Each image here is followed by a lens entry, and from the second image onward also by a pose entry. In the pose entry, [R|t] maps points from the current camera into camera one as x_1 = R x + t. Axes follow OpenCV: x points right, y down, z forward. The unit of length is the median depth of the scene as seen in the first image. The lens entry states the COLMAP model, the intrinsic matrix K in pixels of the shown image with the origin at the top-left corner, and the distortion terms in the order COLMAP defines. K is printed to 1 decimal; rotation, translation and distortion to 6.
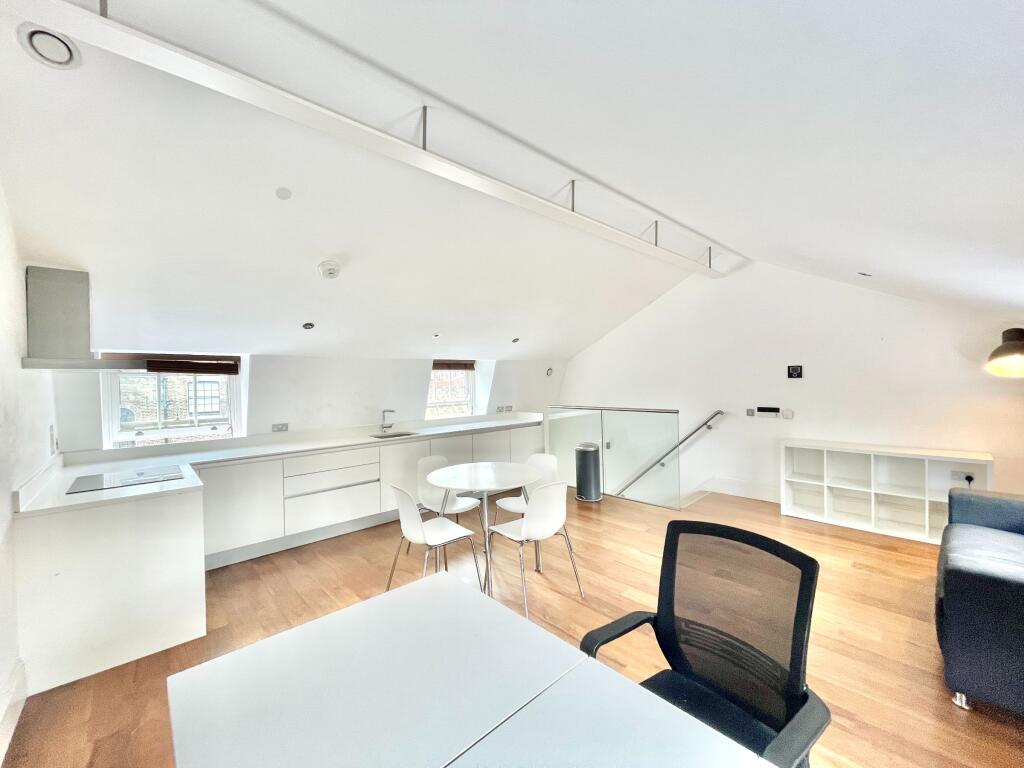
lens RADIAL K [[410.1, 0, 512.0], [0, 410.1, 384.0], [0, 0, 1]] dist [0.000405, -0.000244]
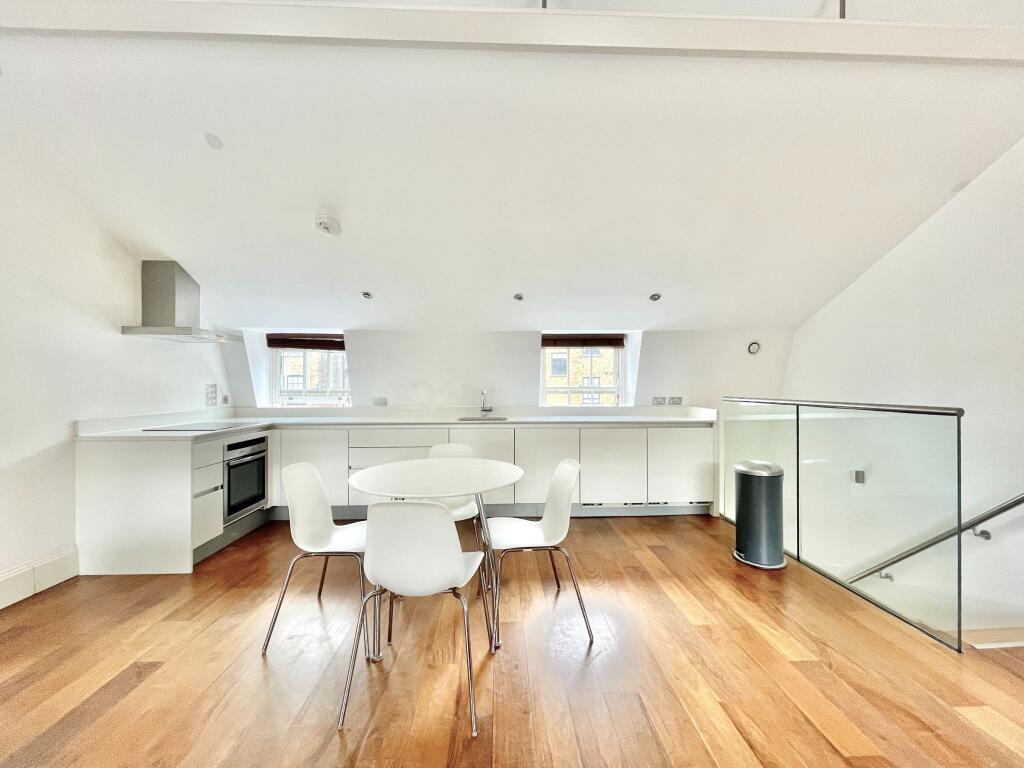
lens RADIAL K [[414.2, 0, 510.4], [0, 414.2, 386.7], [0, 0, 1]] dist [0.001791, -0.000306]
pose [[0.760169, 0.022913, -0.649322, 0.297153], [-0.020169, 0.999729, 0.011666, 0.041475], [0.649413, 0.004228, 0.760425, 0.347831]]
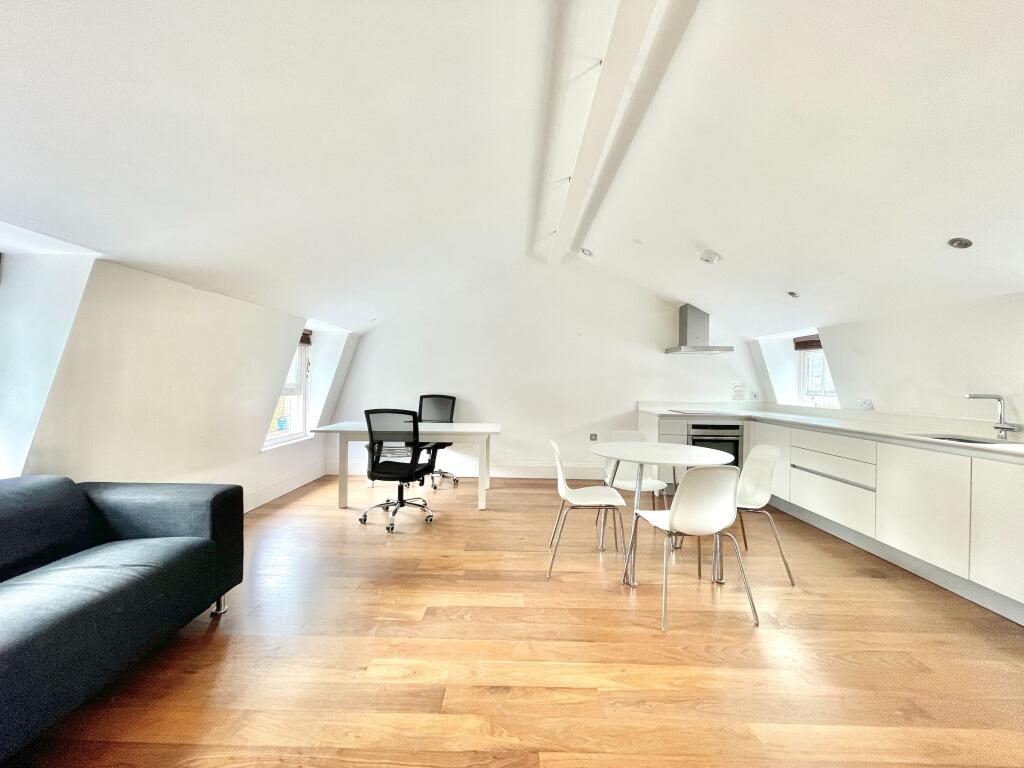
lens RADIAL K [[414.2, 0, 510.4], [0, 414.2, 386.7], [0, 0, 1]] dist [0.001791, -0.000306]
pose [[-0.685224, 0.020186, -0.728053, 0.500351], [-0.003357, 0.999518, 0.030872, 0.035544], [0.728325, 0.023598, -0.684825, 0.870524]]
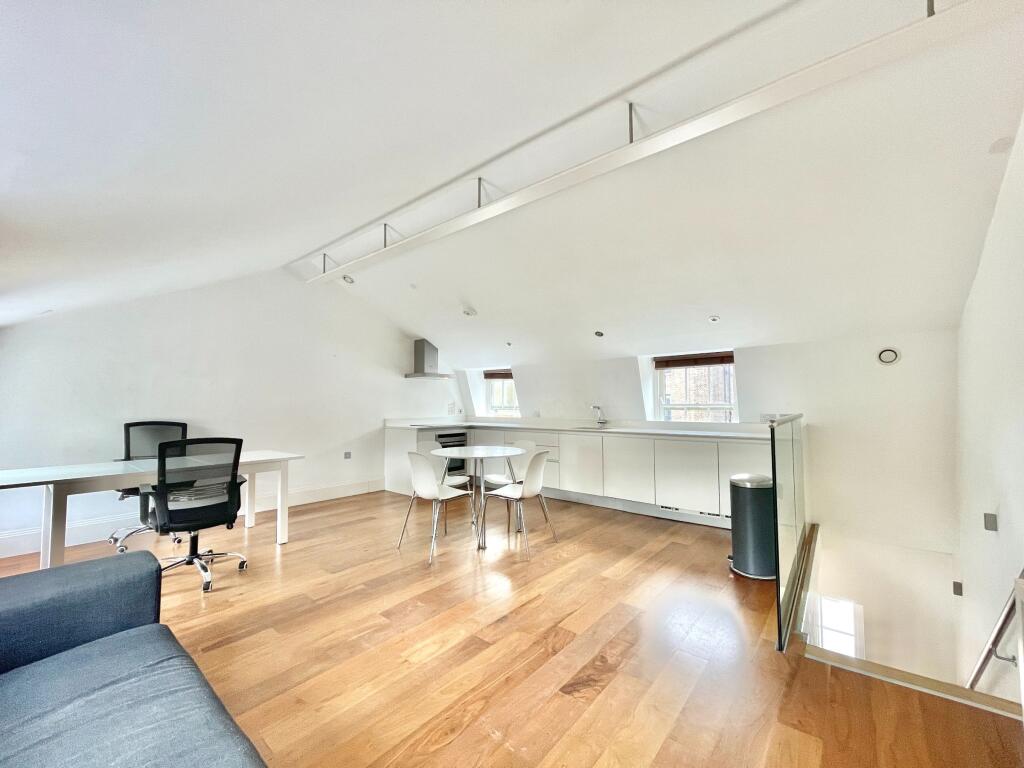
lens RADIAL K [[414.2, 0, 510.4], [0, 414.2, 386.7], [0, 0, 1]] dist [0.001791, -0.000306]
pose [[0.131165, -0.020541, -0.991148, 0.741266], [-0.007635, 0.999735, -0.021729, 0.034106], [0.991331, 0.010417, 0.130974, 0.589377]]
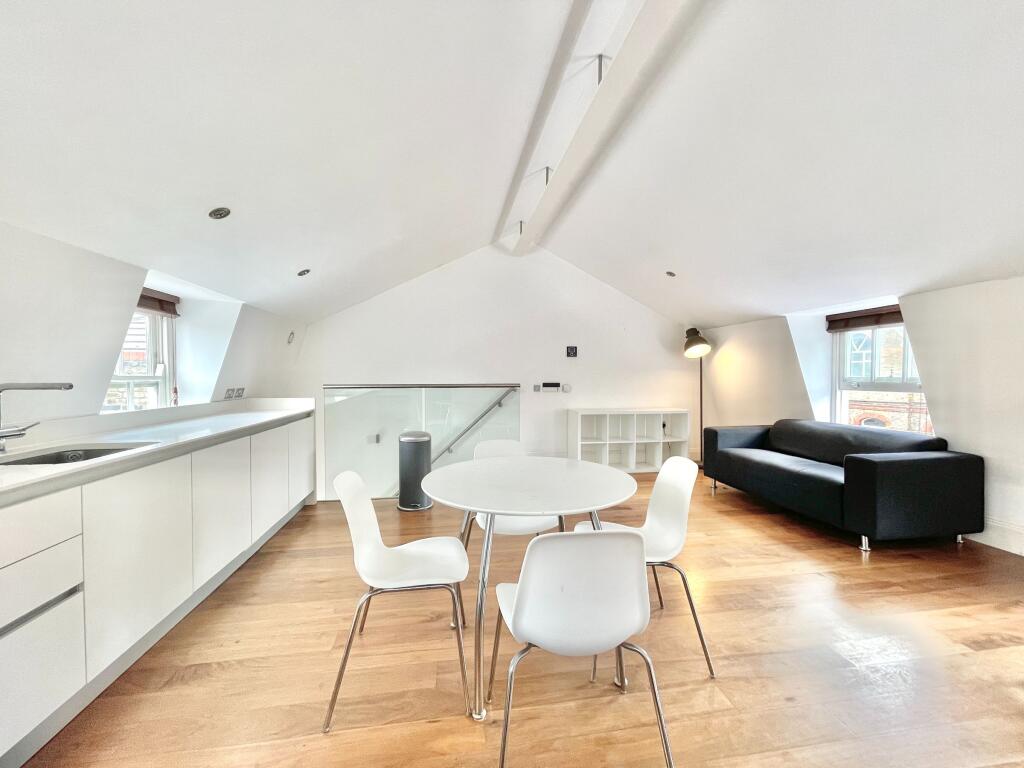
lens RADIAL K [[414.2, 0, 510.4], [0, 414.2, 386.7], [0, 0, 1]] dist [0.001791, -0.000306]
pose [[0.558477, -0.002390, 0.829517, -0.346053], [-0.001633, 0.999991, 0.003981, 0.060633], [-0.829519, -0.003577, 0.558467, 0.452915]]
